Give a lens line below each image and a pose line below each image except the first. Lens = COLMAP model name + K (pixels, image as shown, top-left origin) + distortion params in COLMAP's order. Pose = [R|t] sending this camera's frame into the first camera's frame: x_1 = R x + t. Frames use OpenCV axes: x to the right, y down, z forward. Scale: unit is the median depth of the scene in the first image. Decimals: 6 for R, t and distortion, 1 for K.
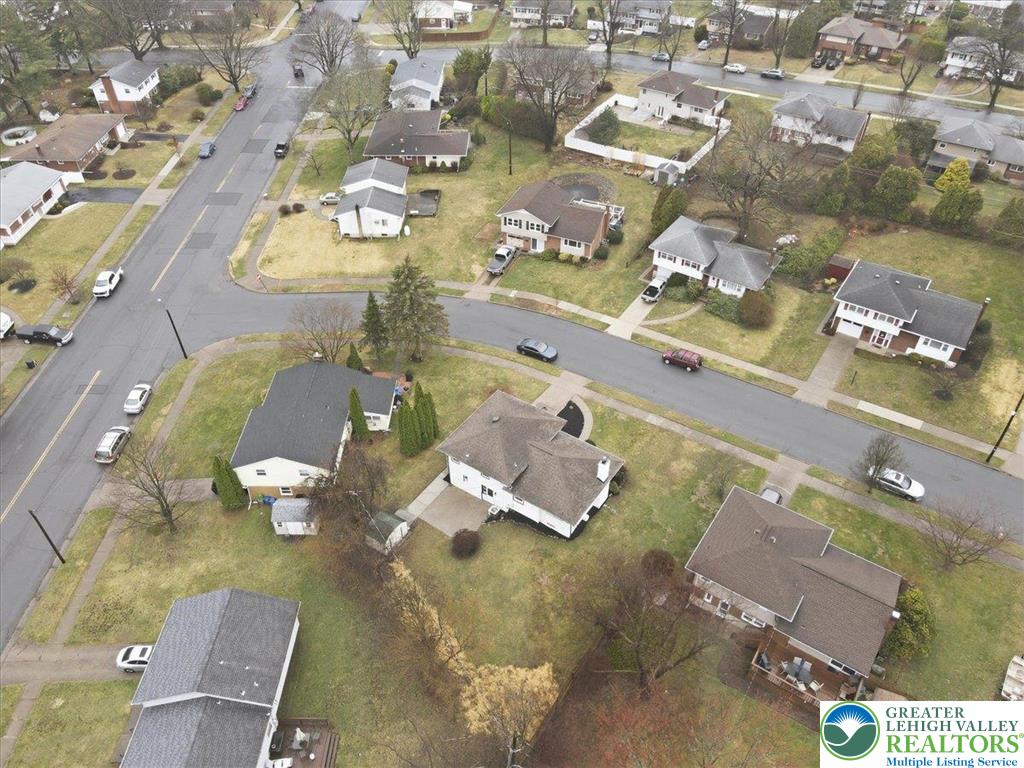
lens RADIAL K [[753.4, 0, 512.0], [0, 753.4, 384.0], [0, 0, 1]] dist [-0.007613, 0.037058]
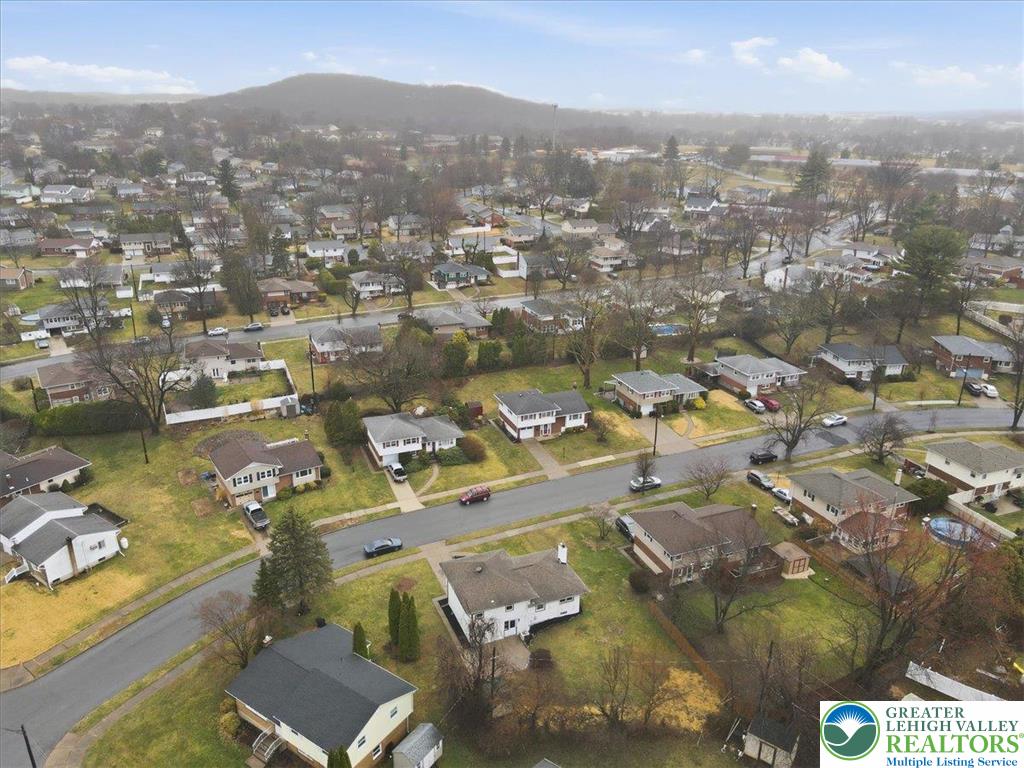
lens RADIAL K [[753.4, 0, 512.0], [0, 753.4, 384.0], [0, 0, 1]] dist [-0.007613, 0.037058]
pose [[0.546296, -0.287760, 0.786610, -0.628682], [0.535400, 0.842190, -0.063739, -0.070867], [-0.644134, 0.455971, 0.614151, 0.087820]]
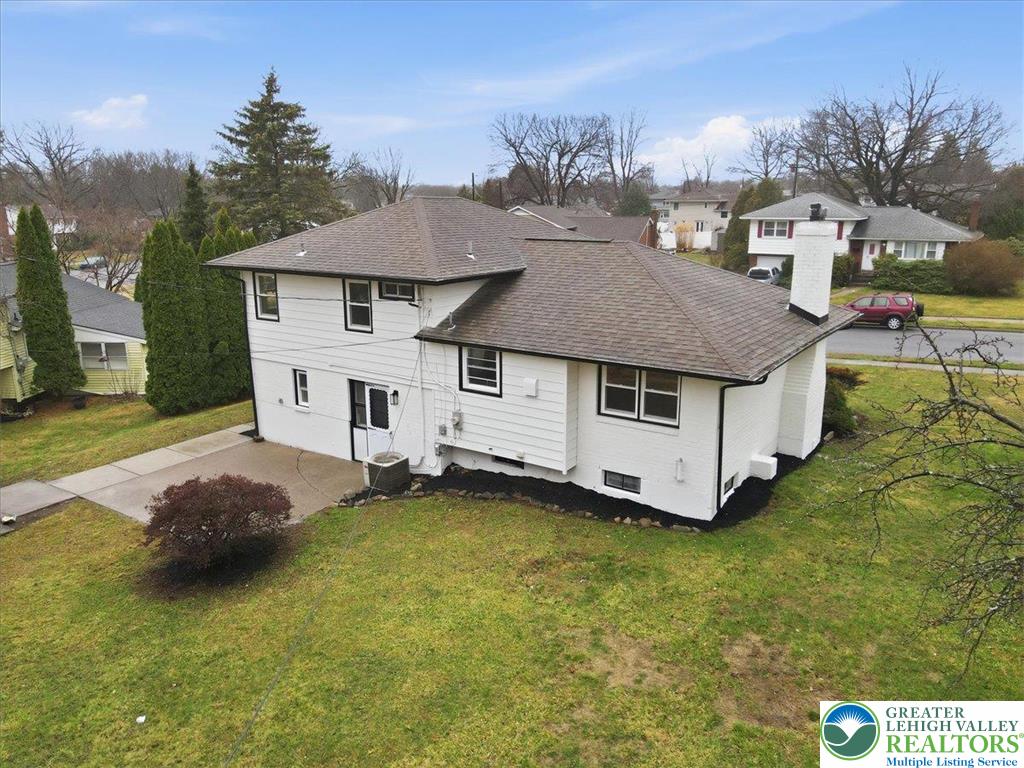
lens RADIAL K [[753.4, 0, 512.0], [0, 753.4, 384.0], [0, 0, 1]] dist [-0.007613, 0.037058]
pose [[0.999986, -0.000272, -0.005214, 0.014511], [-0.002132, 0.890307, -0.455357, 0.192568], [0.004765, 0.455362, 0.890294, 0.571498]]
